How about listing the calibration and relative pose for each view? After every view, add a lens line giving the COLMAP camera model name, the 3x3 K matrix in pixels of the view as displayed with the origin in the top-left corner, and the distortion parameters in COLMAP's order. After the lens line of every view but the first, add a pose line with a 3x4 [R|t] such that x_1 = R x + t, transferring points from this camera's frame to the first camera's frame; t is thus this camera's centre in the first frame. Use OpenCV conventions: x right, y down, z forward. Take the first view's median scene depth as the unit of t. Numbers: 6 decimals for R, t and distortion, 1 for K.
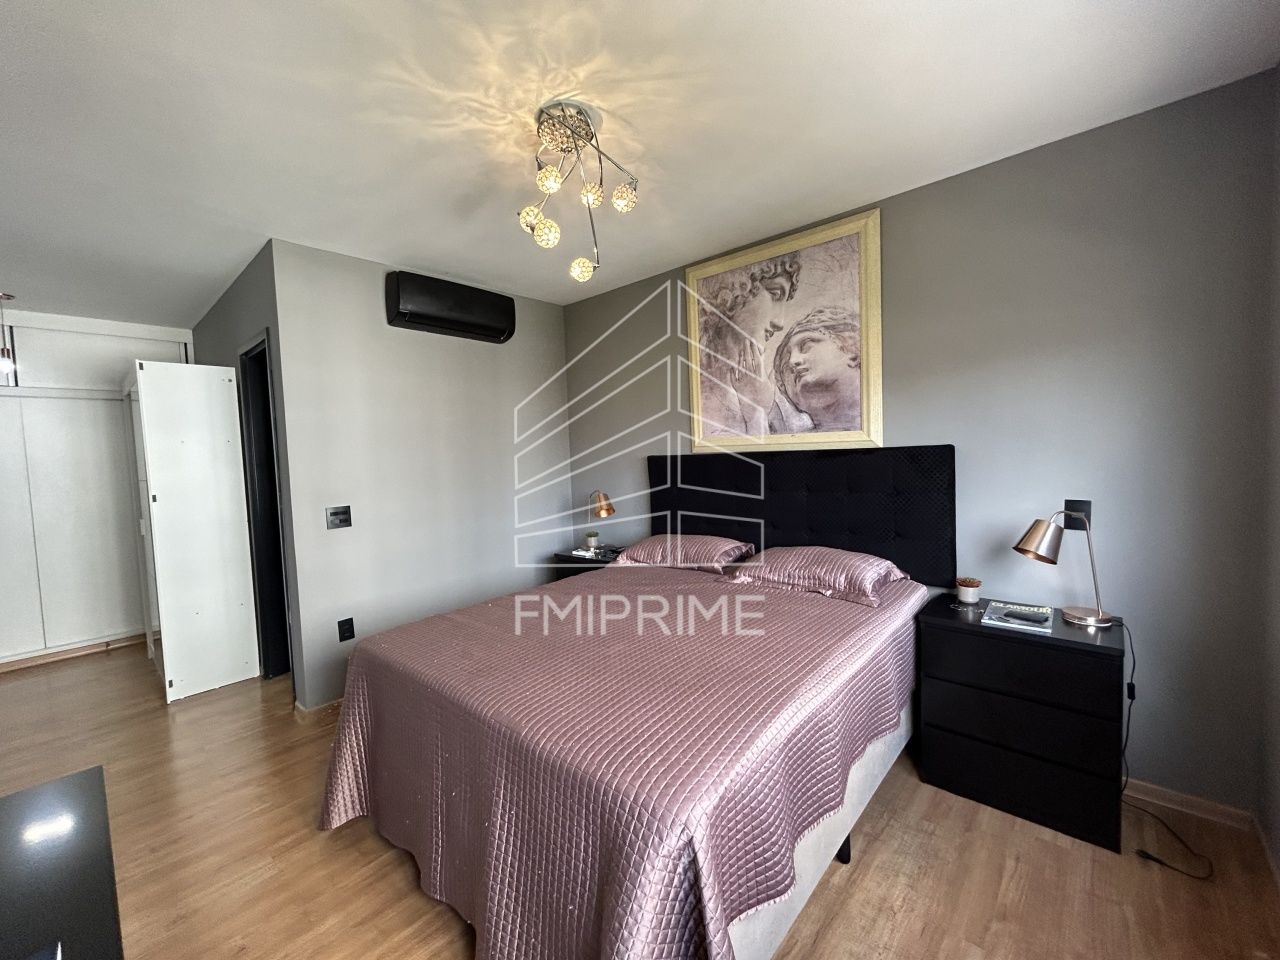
lens RADIAL K [[514.2, 0, 628.8], [0, 514.2, 490.0], [0, 0, 1]] dist [-0.000889, 0.000070]
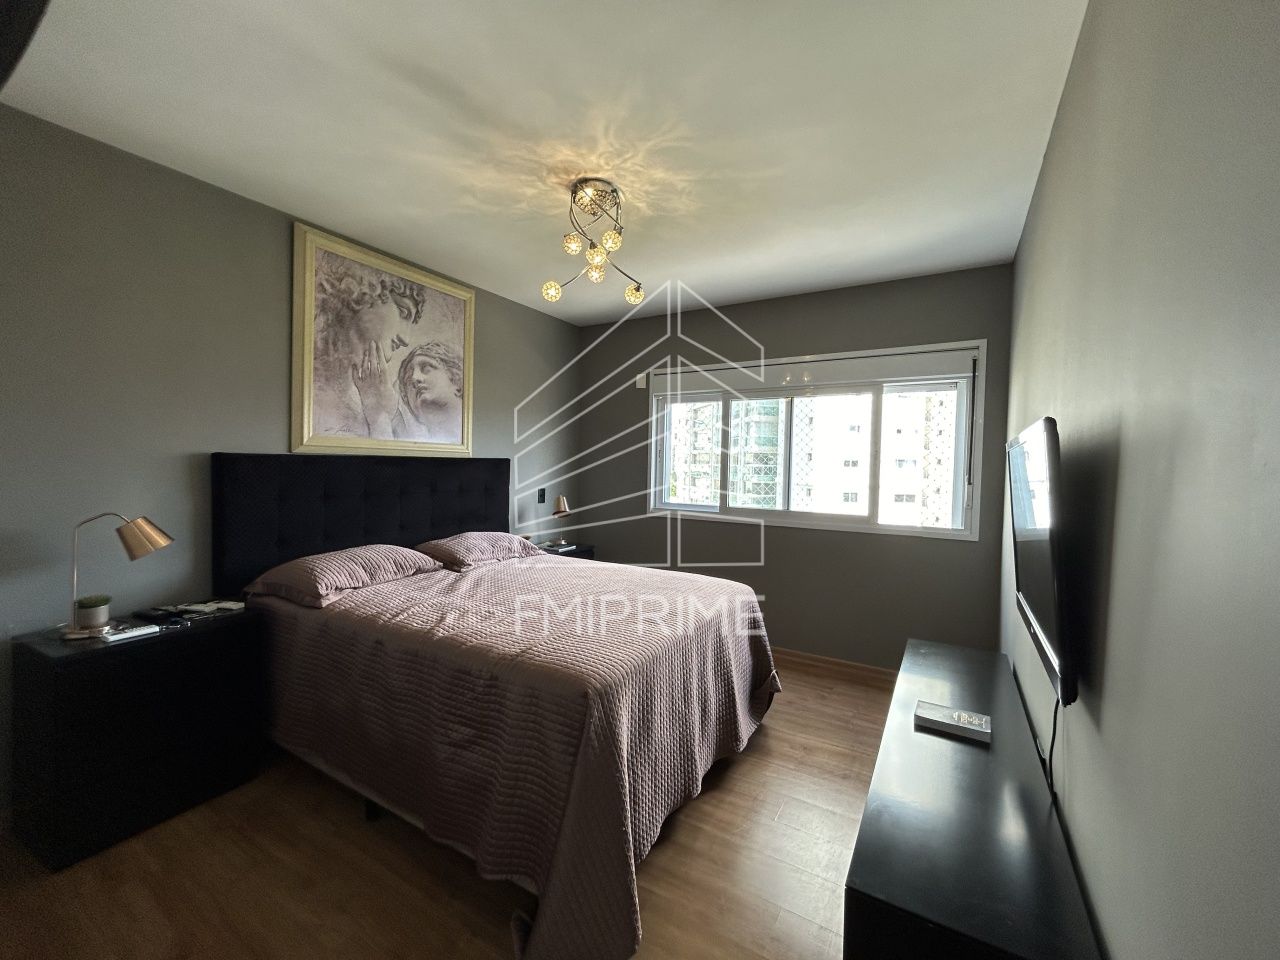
lens RADIAL K [[514.2, 0, 630.4], [0, 514.2, 474.3], [0, 0, 1]] dist [-0.000889, 0.000070]
pose [[-0.187665, 0.005443, 0.982218, -0.877110], [0.049417, 0.998771, 0.003907, -0.019594], [-0.980989, 0.049272, -0.187703, 0.758282]]
